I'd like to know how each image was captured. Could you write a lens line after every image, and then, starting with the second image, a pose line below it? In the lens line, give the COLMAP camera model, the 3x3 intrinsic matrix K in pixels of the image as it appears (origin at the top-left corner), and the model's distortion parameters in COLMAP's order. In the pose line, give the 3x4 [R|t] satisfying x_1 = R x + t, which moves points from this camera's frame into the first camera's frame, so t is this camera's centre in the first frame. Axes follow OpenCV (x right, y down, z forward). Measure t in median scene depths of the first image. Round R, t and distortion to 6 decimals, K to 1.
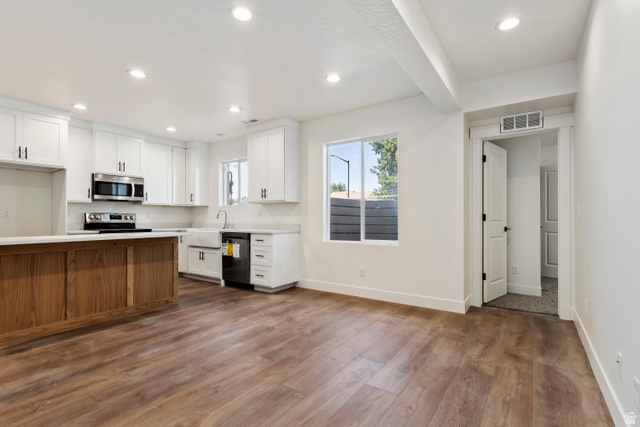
lens RADIAL K [[307.7, 0, 321.3], [0, 307.7, 220.5], [0, 0, 1]] dist [0.001733, 0.000376]
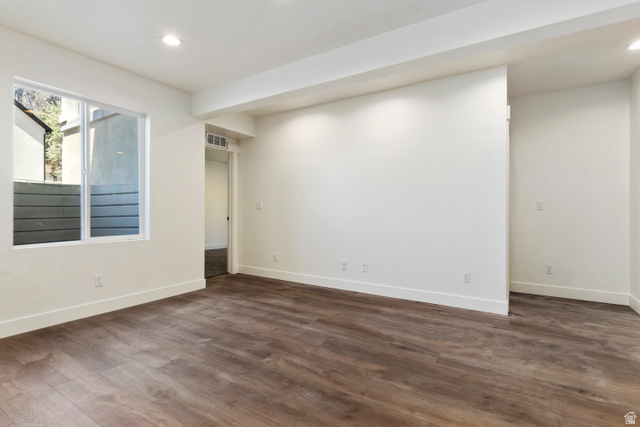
lens RADIAL K [[307.7, 0, 319.4], [0, 307.7, 213.4], [0, 0, 1]] dist [0.001733, 0.000376]
pose [[-0.042184, -0.008953, 0.999070, -0.795273], [0.000718, 0.999959, 0.008992, -0.002691], [-0.999110, 0.001097, -0.042176, 0.616241]]
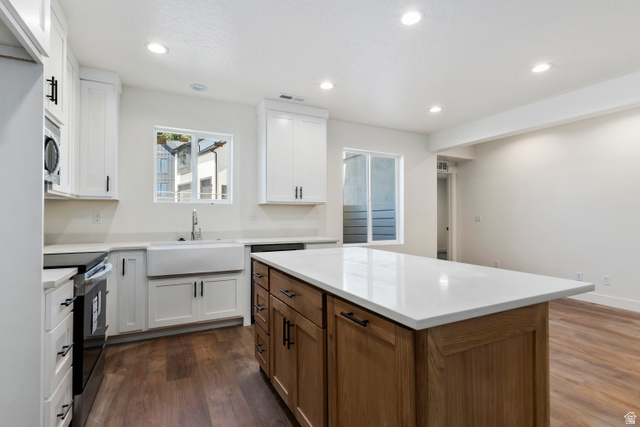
lens RADIAL K [[307.7, 0, 319.6], [0, 307.7, 213.6], [0, 0, 1]] dist [0.001733, 0.000376]
pose [[0.477925, 0.011606, 0.878324, -1.221792], [0.001455, 0.999901, -0.014004, -0.030163], [-0.878399, 0.007971, 0.477861, 0.798890]]
